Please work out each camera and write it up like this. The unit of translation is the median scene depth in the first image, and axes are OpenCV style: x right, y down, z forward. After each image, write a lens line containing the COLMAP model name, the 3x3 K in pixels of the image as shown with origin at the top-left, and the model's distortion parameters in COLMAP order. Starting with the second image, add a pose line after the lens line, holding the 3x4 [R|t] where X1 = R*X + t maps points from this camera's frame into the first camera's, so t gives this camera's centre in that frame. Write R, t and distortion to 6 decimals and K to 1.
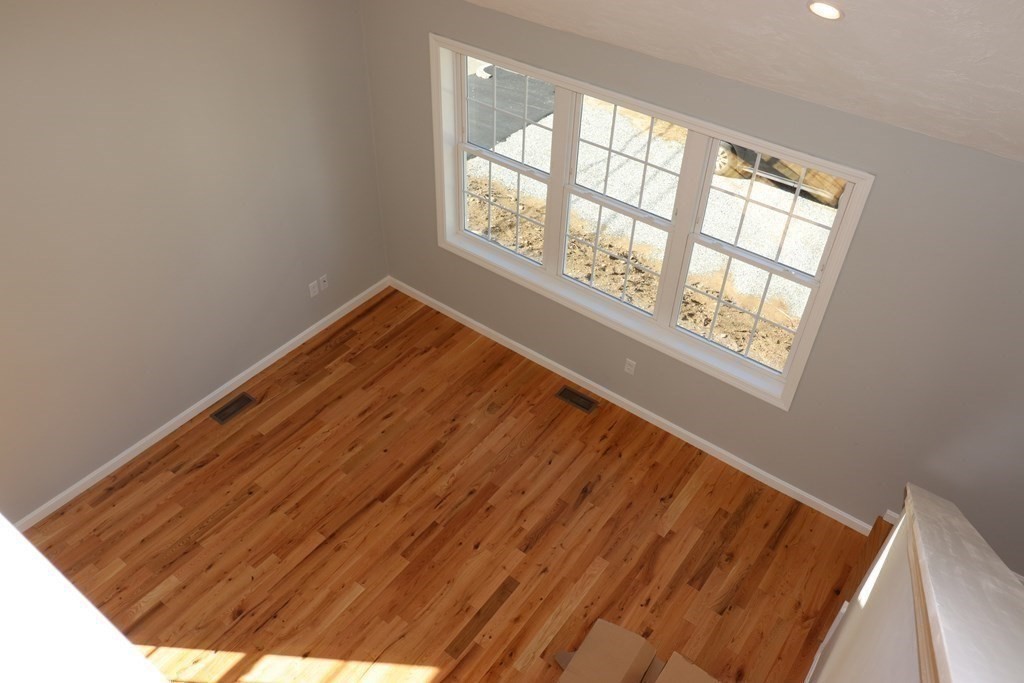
lens RADIAL K [[800.0, 0, 514.1], [0, 800.0, 343.7], [0, 0, 1]] dist [0.022597, -0.009848]
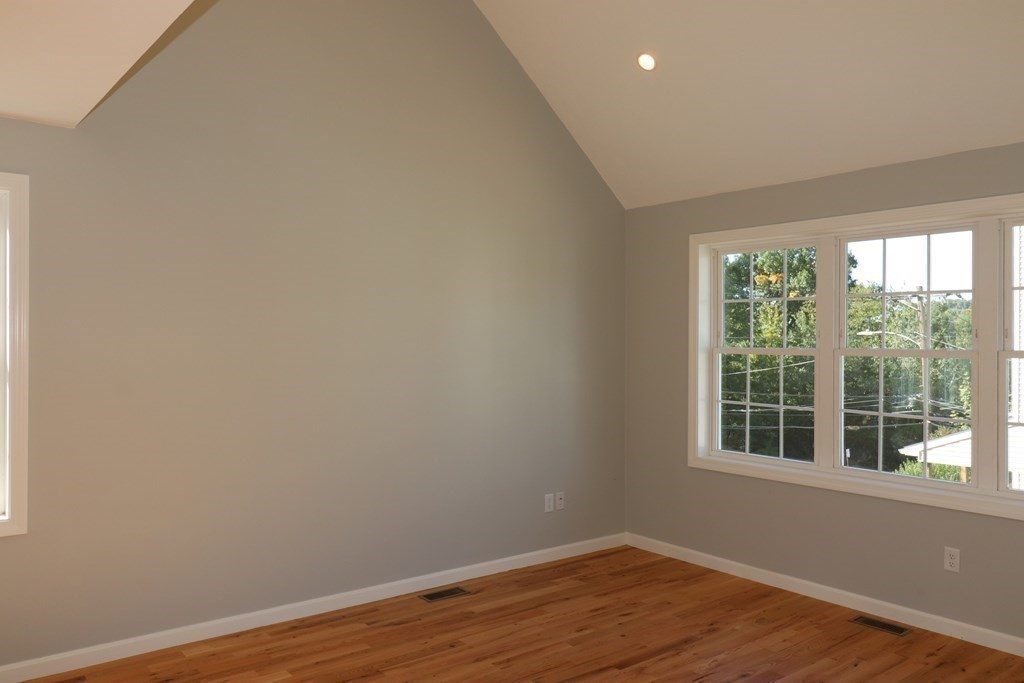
lens RADIAL K [[800.0, 0, 513.2], [0, 800.0, 339.5], [0, 0, 1]] dist [0.022597, -0.009848]
pose [[0.968756, -0.022519, -0.246991, -0.065642], [-0.148450, 0.745127, -0.650191, 0.438130], [0.198682, 0.666542, 0.718504, 0.232116]]
